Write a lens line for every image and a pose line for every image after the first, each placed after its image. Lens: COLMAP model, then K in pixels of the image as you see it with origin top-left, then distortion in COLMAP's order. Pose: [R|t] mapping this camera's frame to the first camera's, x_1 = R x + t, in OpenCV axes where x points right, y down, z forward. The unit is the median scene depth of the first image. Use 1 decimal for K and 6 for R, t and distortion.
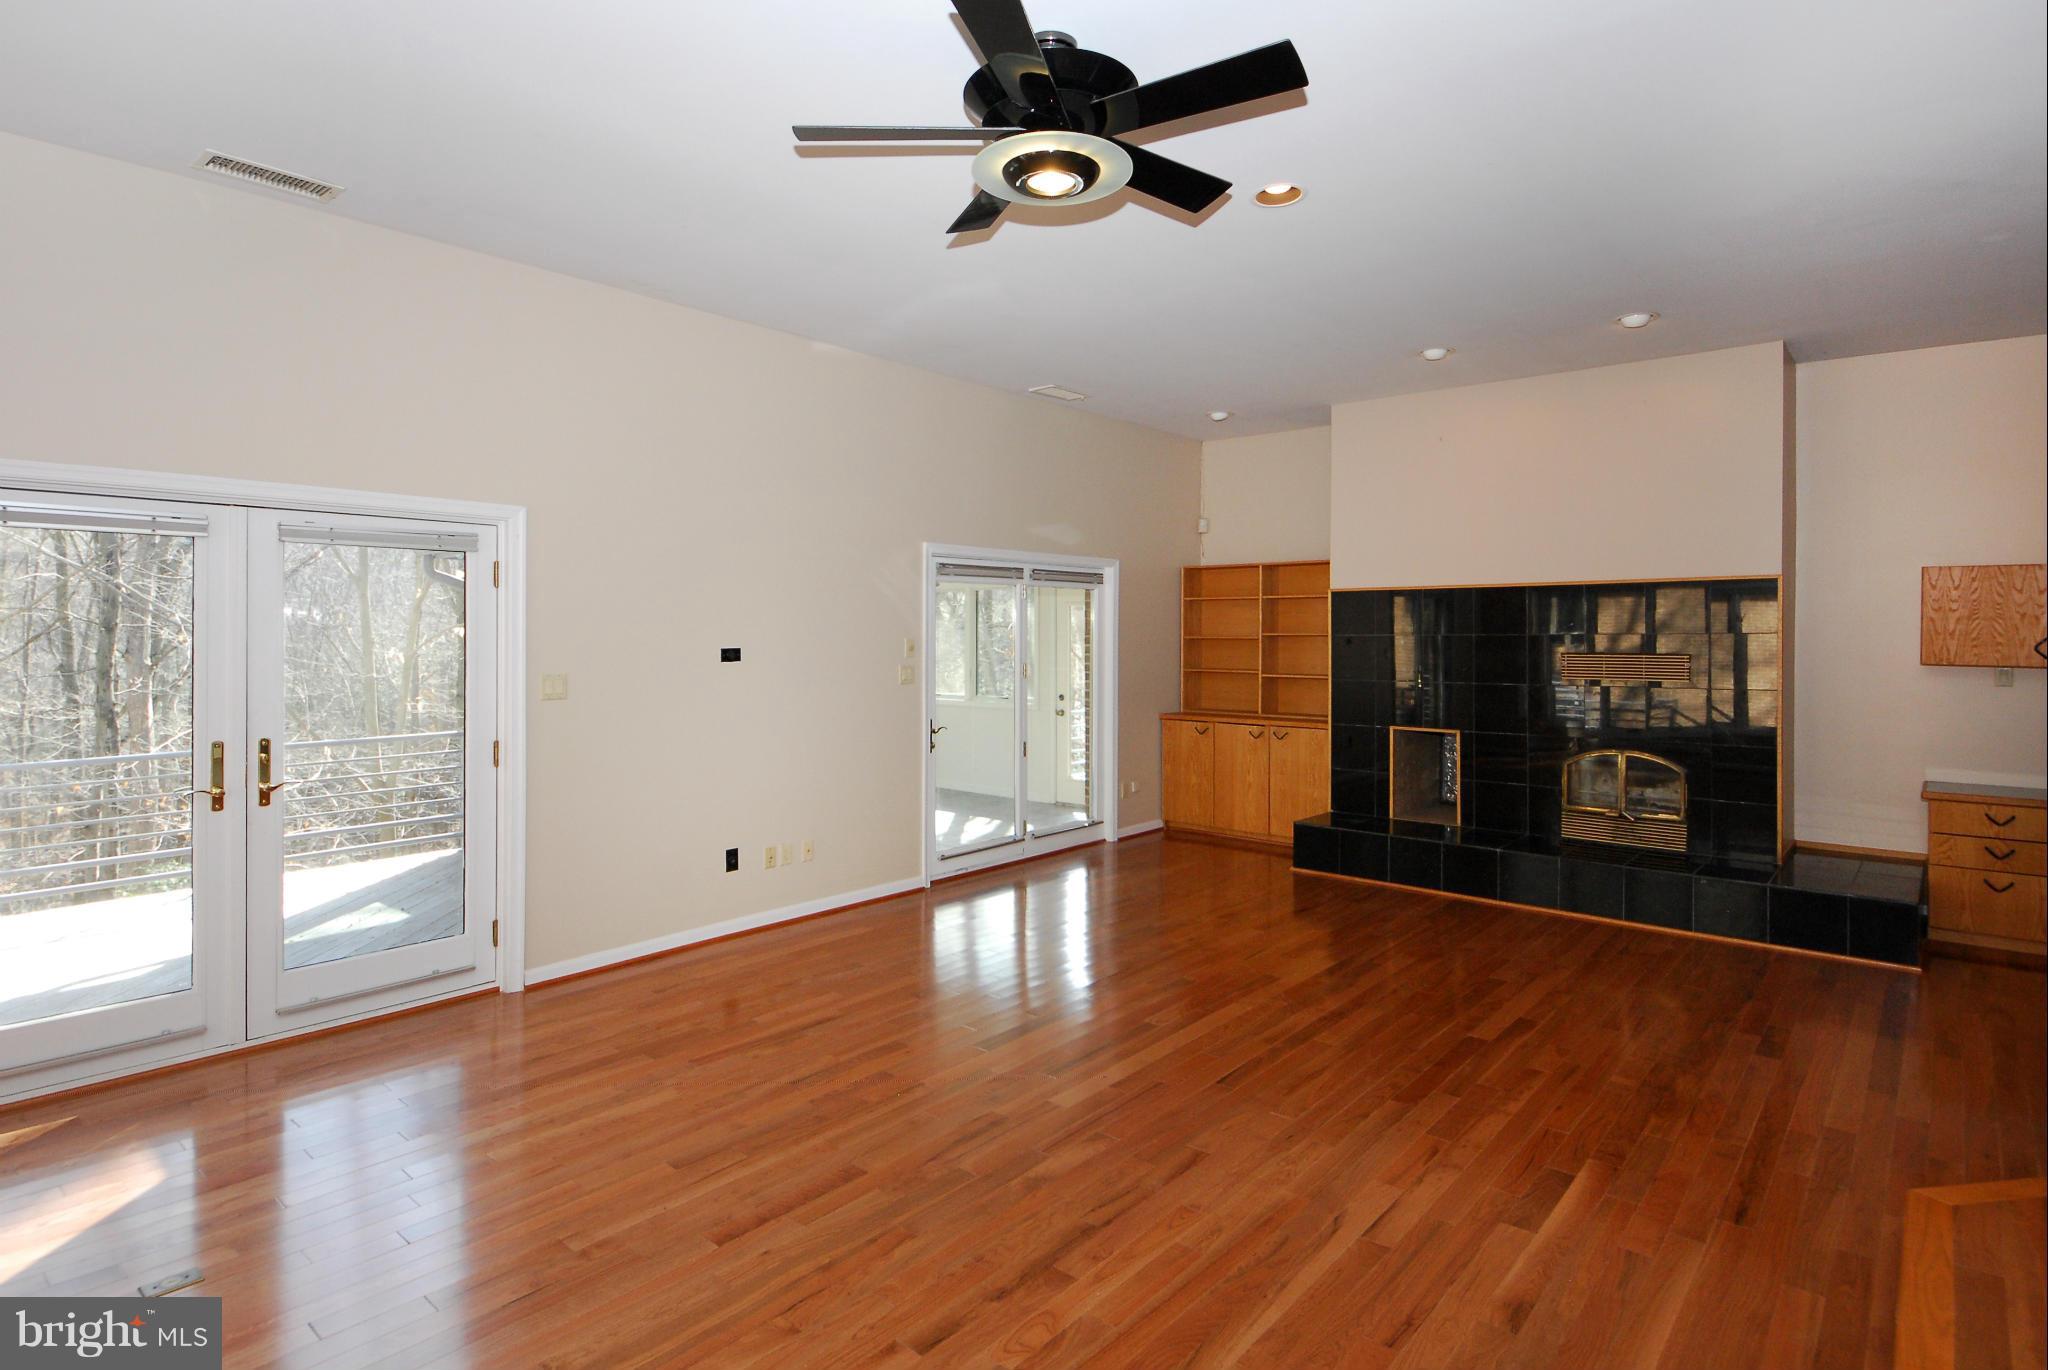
lens RADIAL K [[1086.6, 0, 1024.0], [0, 1086.6, 636.1], [0, 0, 1]] dist [0.000148, -0.000019]
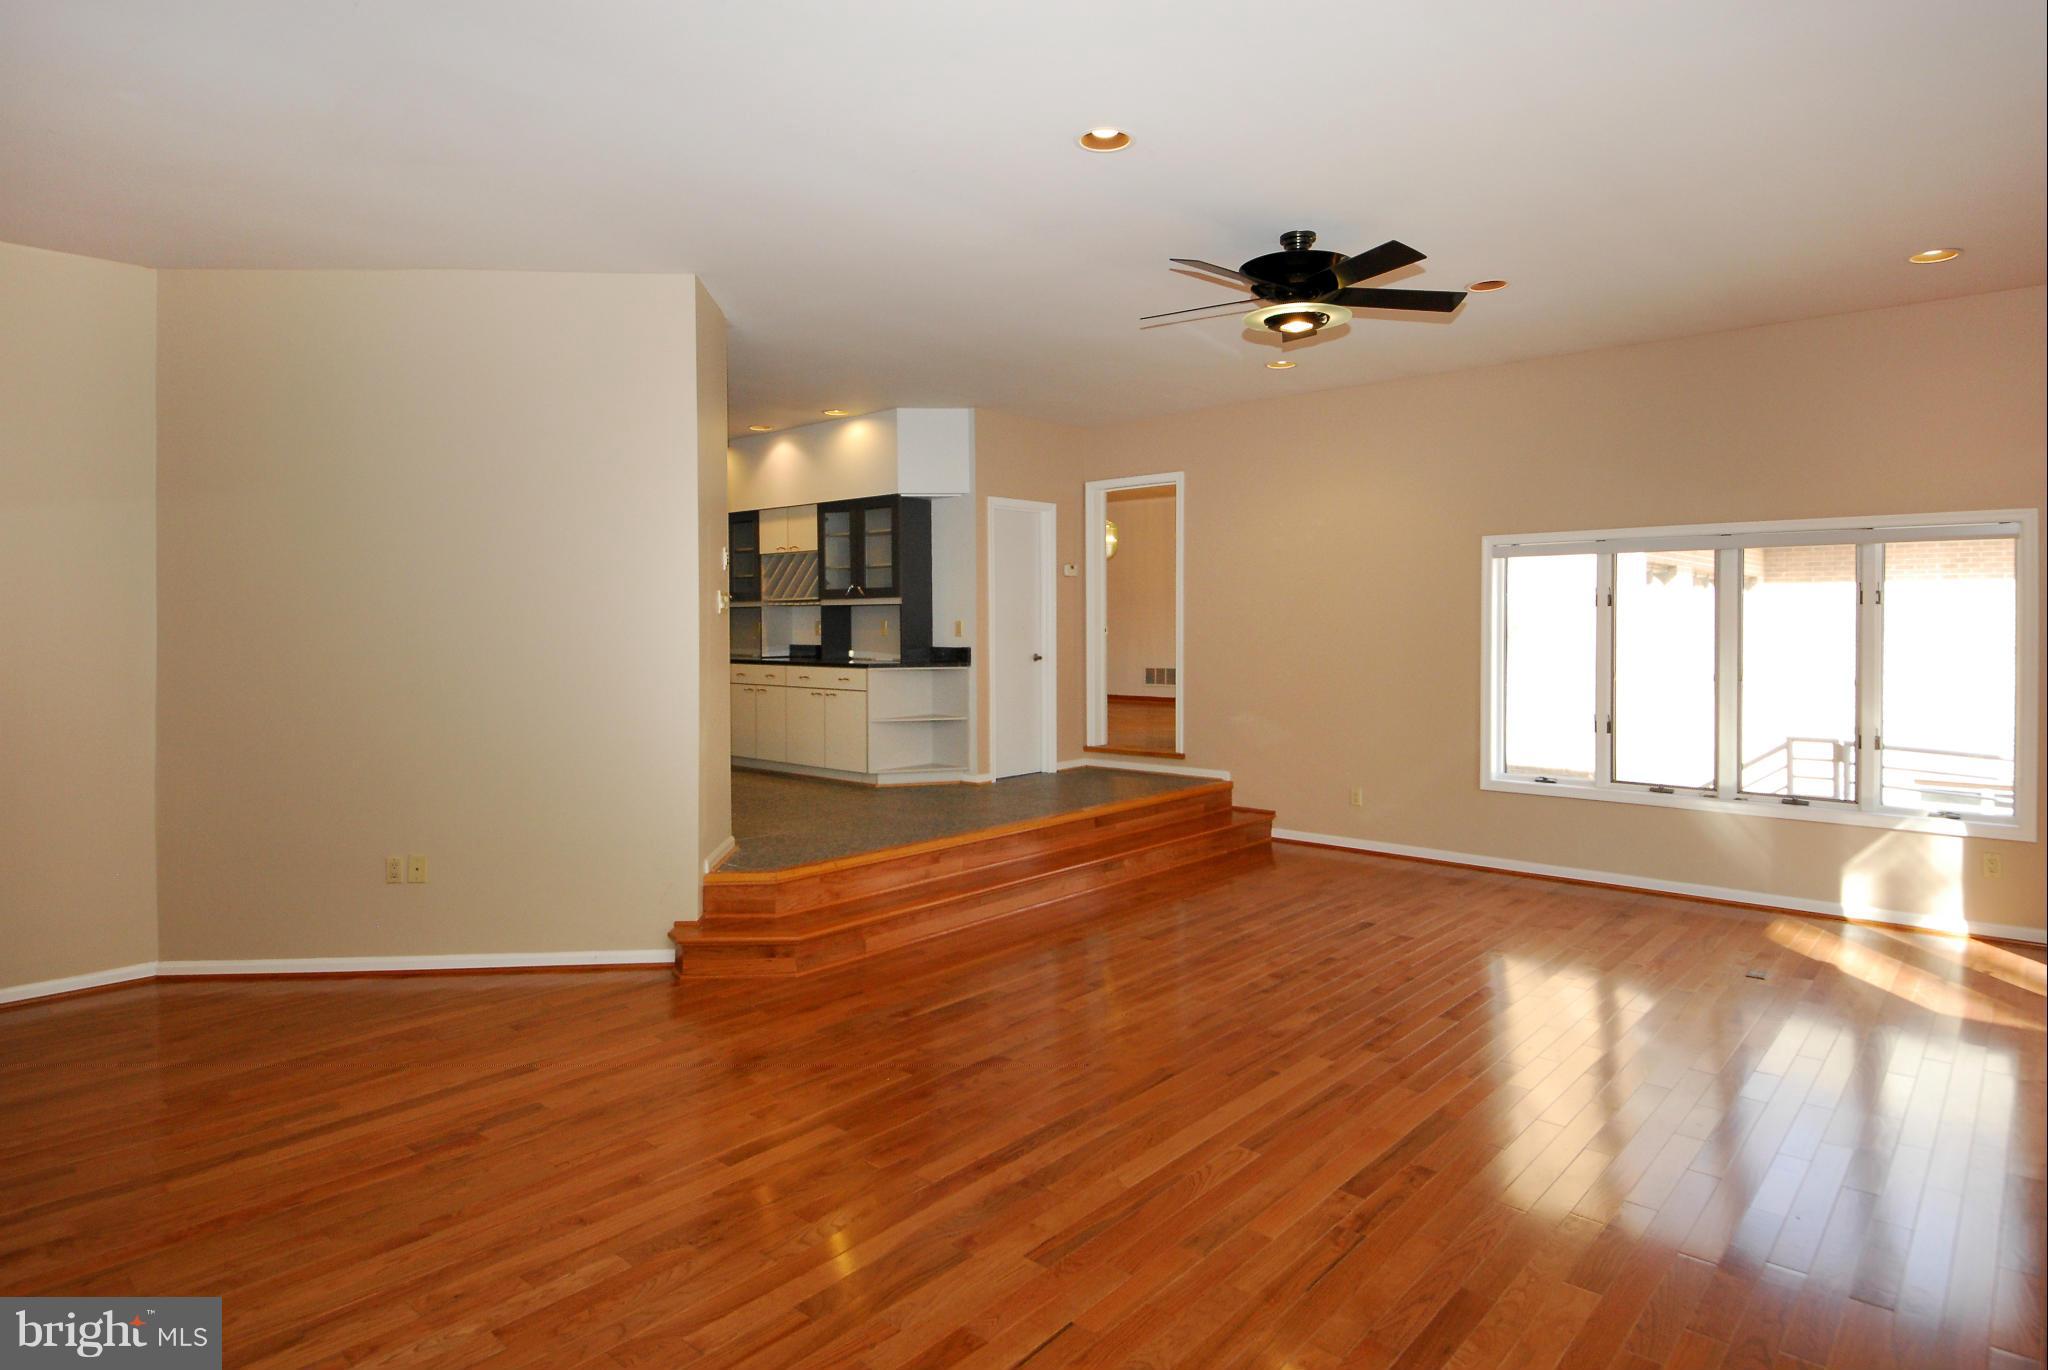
lens RADIAL K [[1086.6, 0, 1024.0], [0, 1086.6, 636.1], [0, 0, 1]] dist [0.000148, -0.000019]
pose [[-0.999671, -0.000320, 0.025643, 0.291054], [-0.000085, 0.999958, 0.009167, -0.000281], [-0.025645, 0.009162, -0.999629, 2.006785]]
